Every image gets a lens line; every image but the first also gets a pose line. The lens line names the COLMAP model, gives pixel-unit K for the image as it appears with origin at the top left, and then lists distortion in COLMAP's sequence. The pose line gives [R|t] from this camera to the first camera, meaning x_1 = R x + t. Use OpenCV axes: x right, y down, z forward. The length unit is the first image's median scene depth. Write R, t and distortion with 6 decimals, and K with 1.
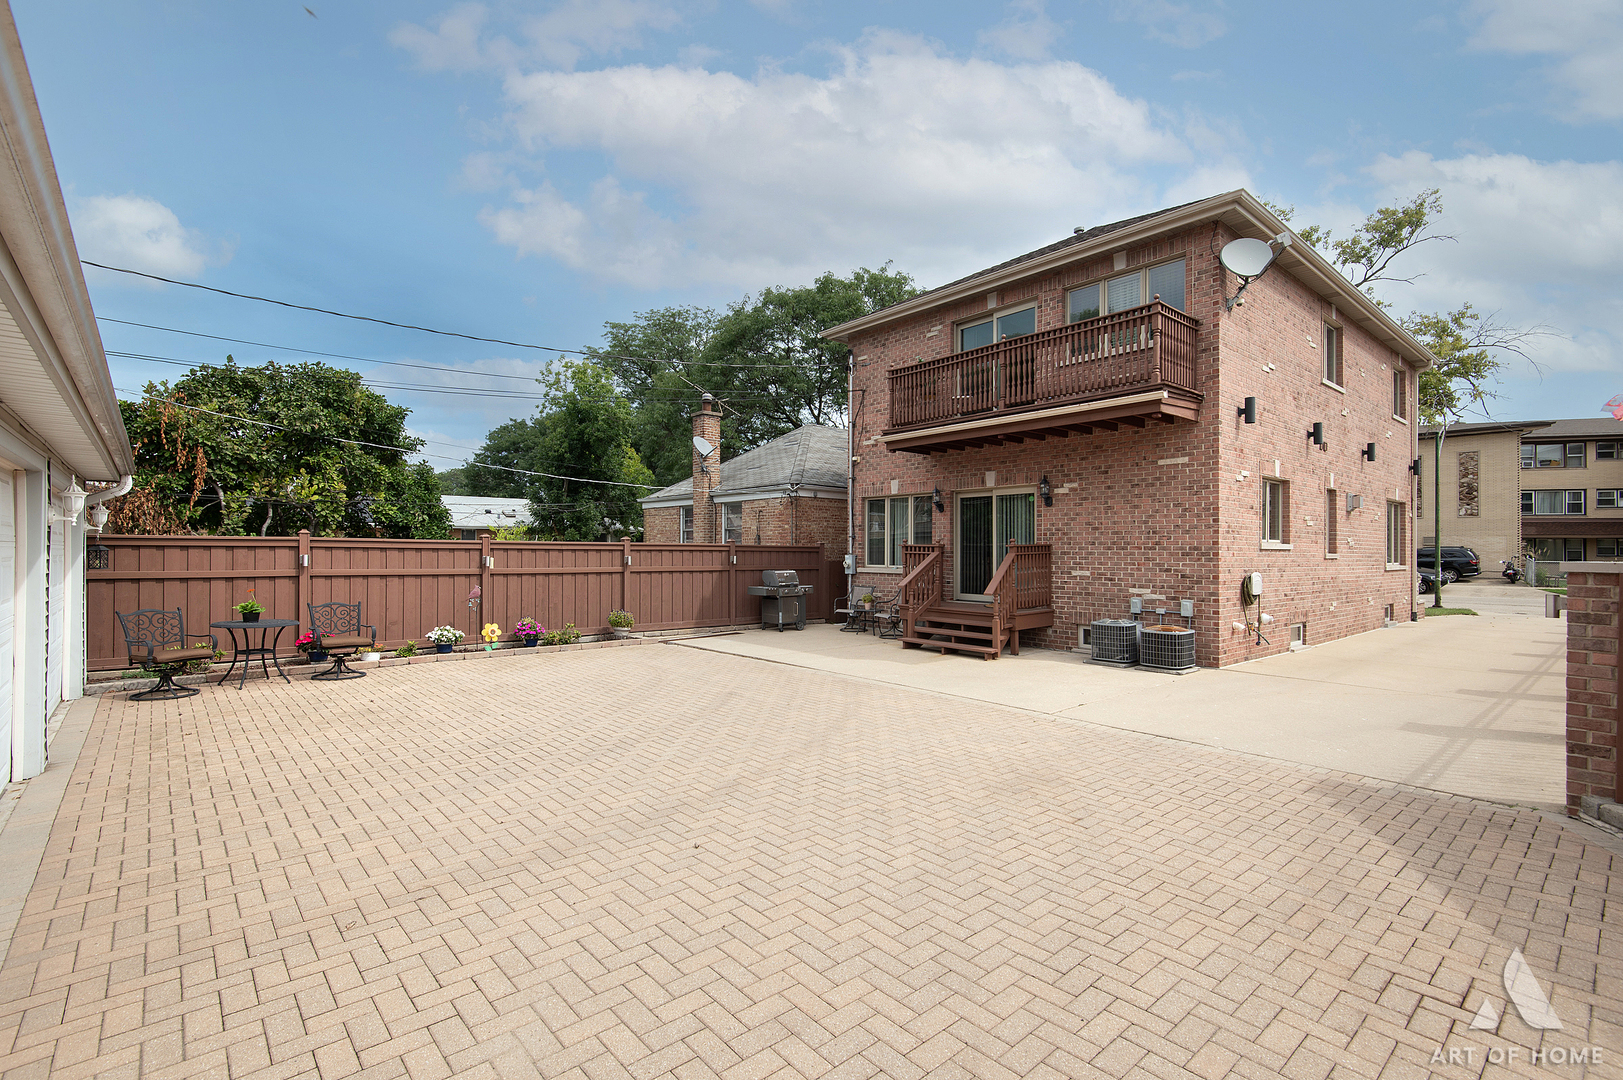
lens RADIAL K [[744.5, 0, 804.7], [0, 744.5, 541.6], [0, 0, 1]] dist [0.015001, -0.005866]
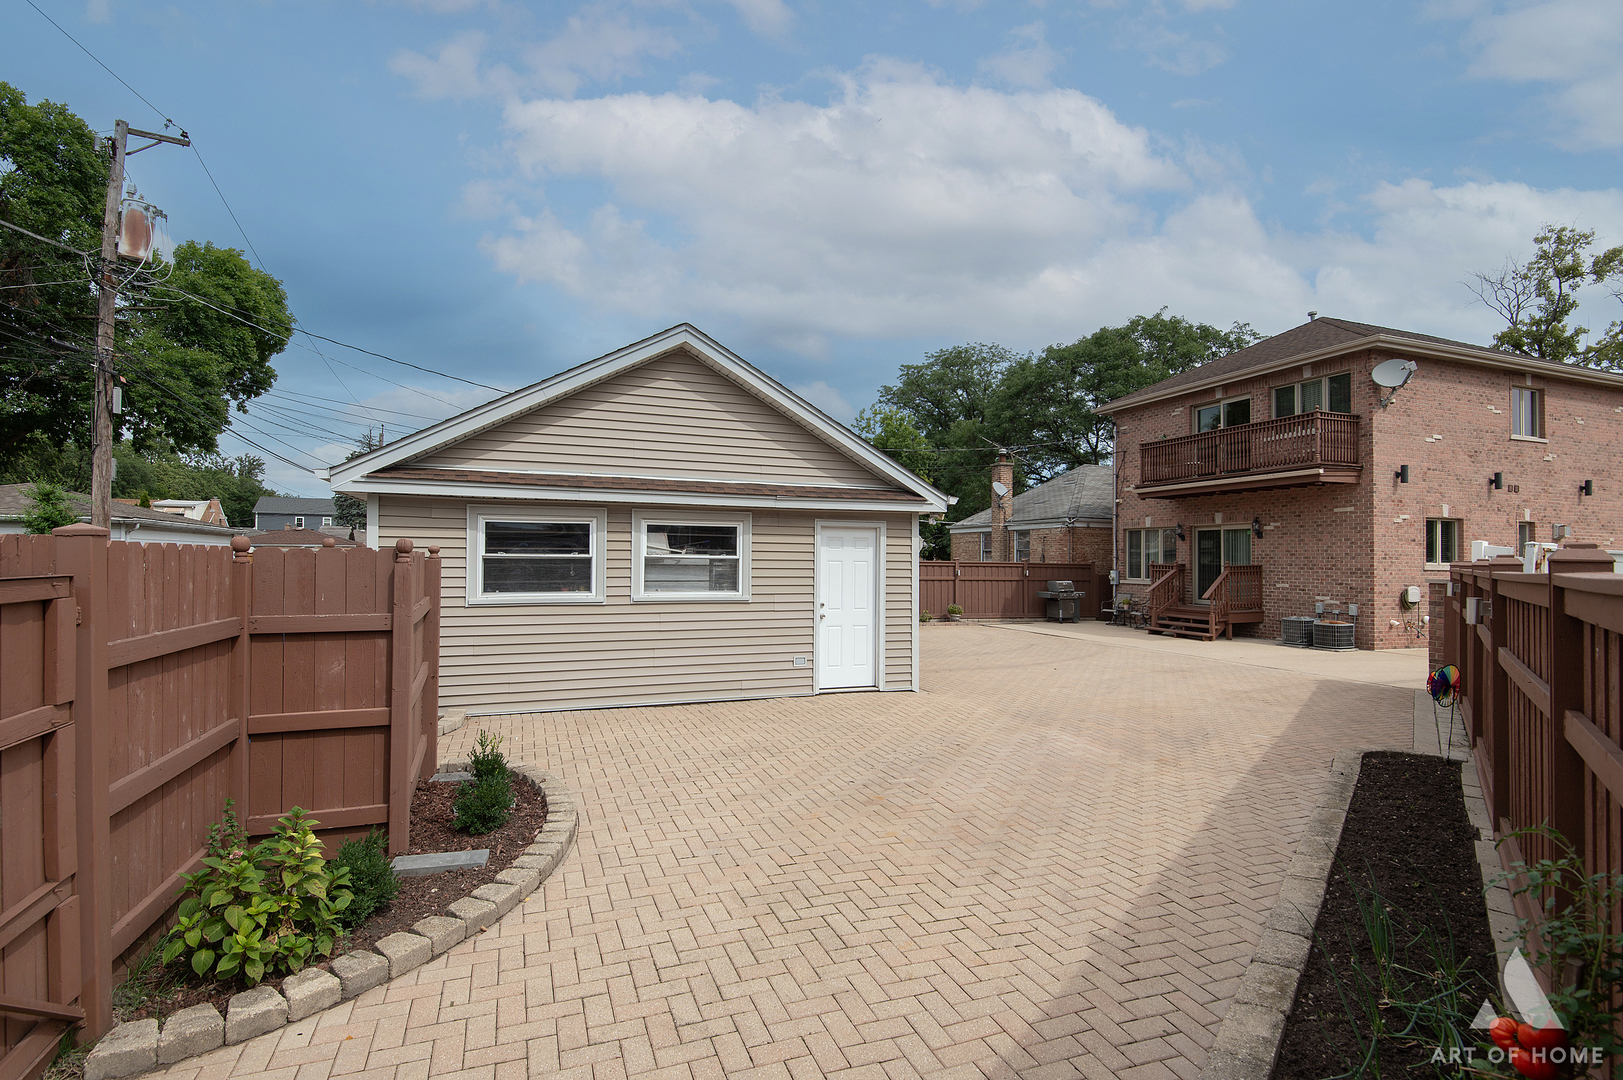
lens RADIAL K [[756.7, 0, 797.2], [0, 756.7, 551.3], [0, 0, 1]] dist [0.001465, -0.001282]
pose [[0.933098, 0.000992, -0.359621, 0.018937], [-0.001913, 0.999996, -0.002205, -0.014976], [0.359617, 0.002745, 0.933096, -0.566306]]
